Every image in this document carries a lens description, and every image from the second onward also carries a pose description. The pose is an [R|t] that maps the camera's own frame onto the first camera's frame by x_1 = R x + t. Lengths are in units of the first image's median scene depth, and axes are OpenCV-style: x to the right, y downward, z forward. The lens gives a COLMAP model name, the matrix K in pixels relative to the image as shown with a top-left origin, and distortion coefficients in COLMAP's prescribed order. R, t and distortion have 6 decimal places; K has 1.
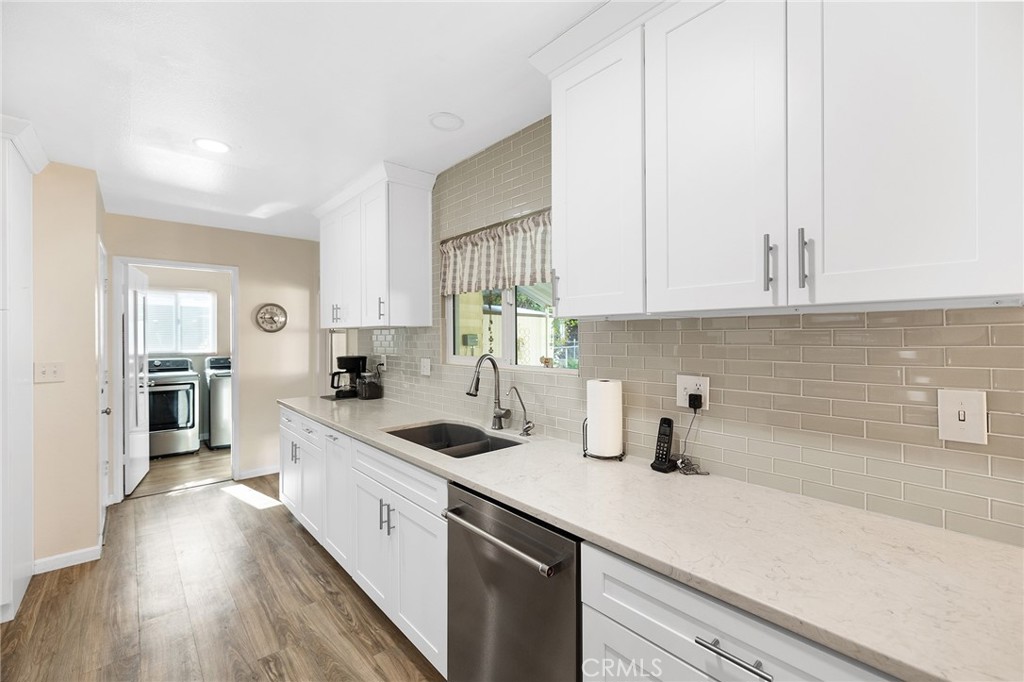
lens RADIAL K [[438.2, 0, 507.2], [0, 438.2, 336.7], [0, 0, 1]] dist [-0.000694, -0.000482]
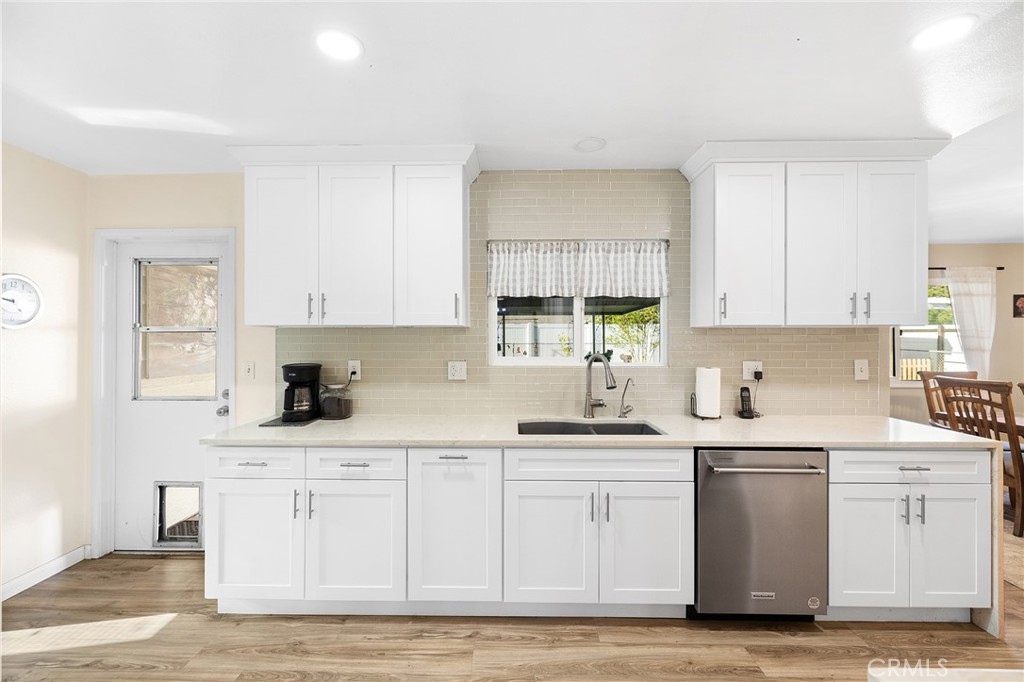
lens RADIAL K [[438.2, 0, 507.2], [0, 438.2, 336.7], [0, 0, 1]] dist [-0.000694, -0.000482]
pose [[0.665089, 0.001822, 0.746762, -0.672583], [-0.001222, 0.999998, -0.001352, -0.001865], [-0.746763, -0.000013, 0.665090, 0.251467]]
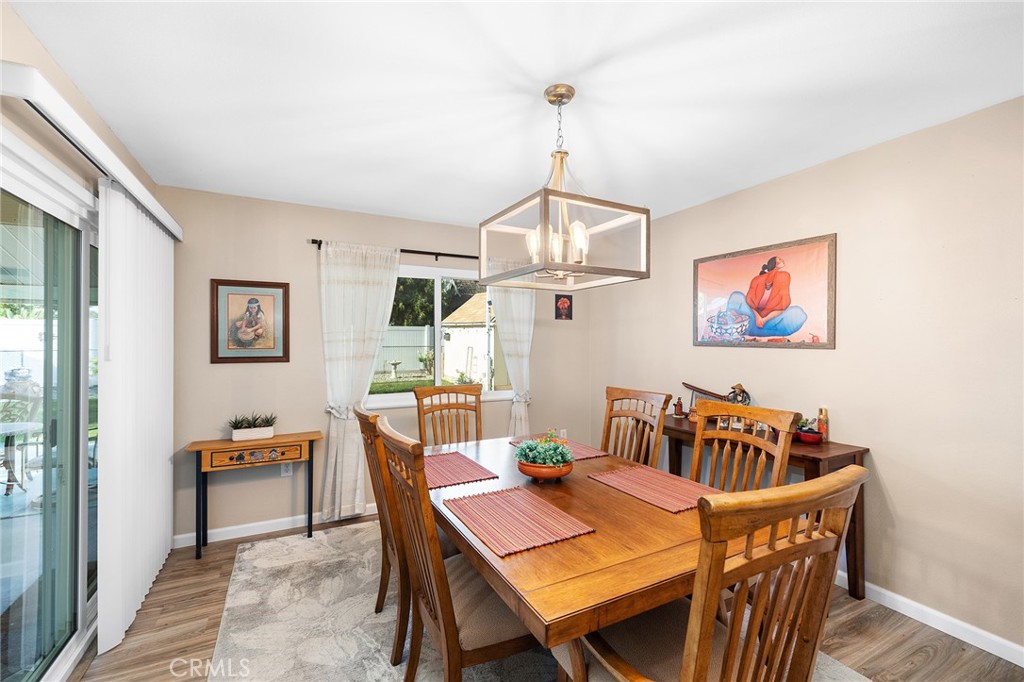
lens RADIAL K [[432.1, 0, 504.6], [0, 432.1, 340.6], [0, 0, 1]] dist [0.002557, 0.000111]
pose [[0.239450, 0.002361, 0.970906, 0.167341], [-0.004007, 0.999991, -0.001443, -0.002743], [-0.970900, -0.003545, 0.239458, -0.173893]]
